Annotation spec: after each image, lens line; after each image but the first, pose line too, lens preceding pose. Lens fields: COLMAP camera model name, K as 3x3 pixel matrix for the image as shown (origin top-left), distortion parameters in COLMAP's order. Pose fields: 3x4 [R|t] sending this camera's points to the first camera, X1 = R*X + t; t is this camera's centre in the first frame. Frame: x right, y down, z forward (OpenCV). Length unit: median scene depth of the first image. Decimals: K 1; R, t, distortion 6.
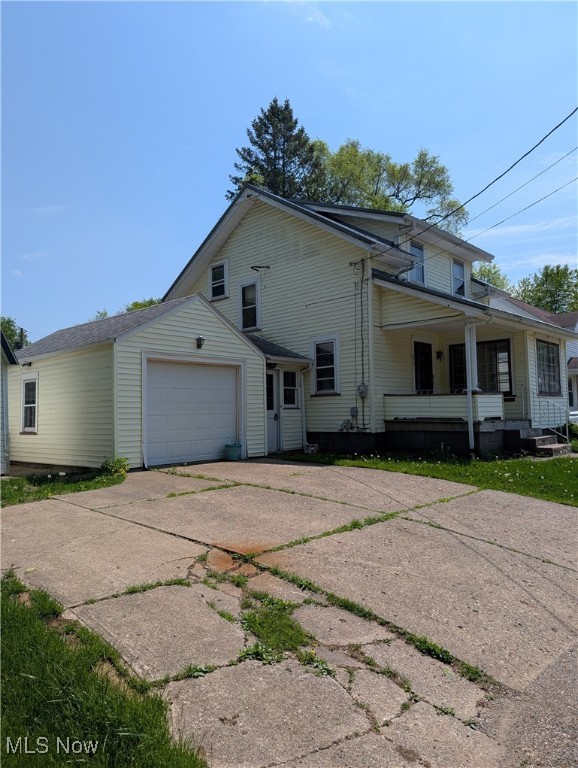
lens RADIAL K [[559.8, 0, 292.0], [0, 559.8, 392.8], [0, 0, 1]] dist [0.026045, -0.021858]
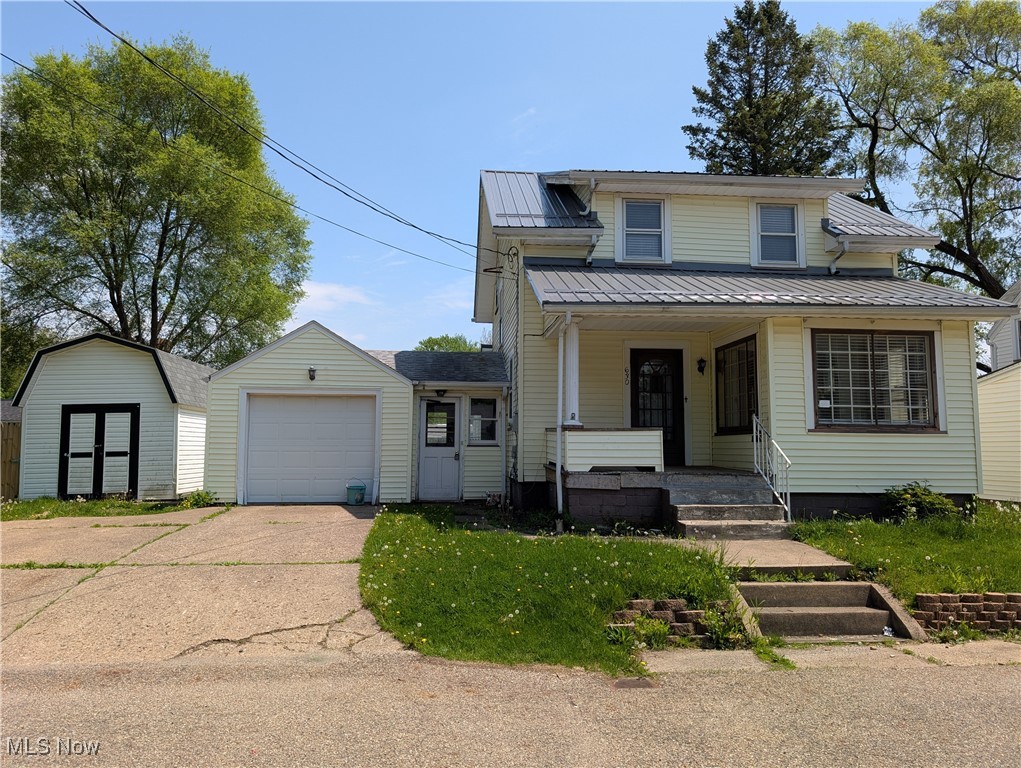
lens RADIAL K [[744.2, 0, 510.5], [0, 744.2, 384.0], [0, 0, 1]] dist [0.026045, -0.021858]
pose [[0.727066, -0.035235, -0.685662, 0.847559], [0.010269, 0.999129, -0.040454, -0.017430], [0.686490, 0.022371, 0.726795, 0.299216]]
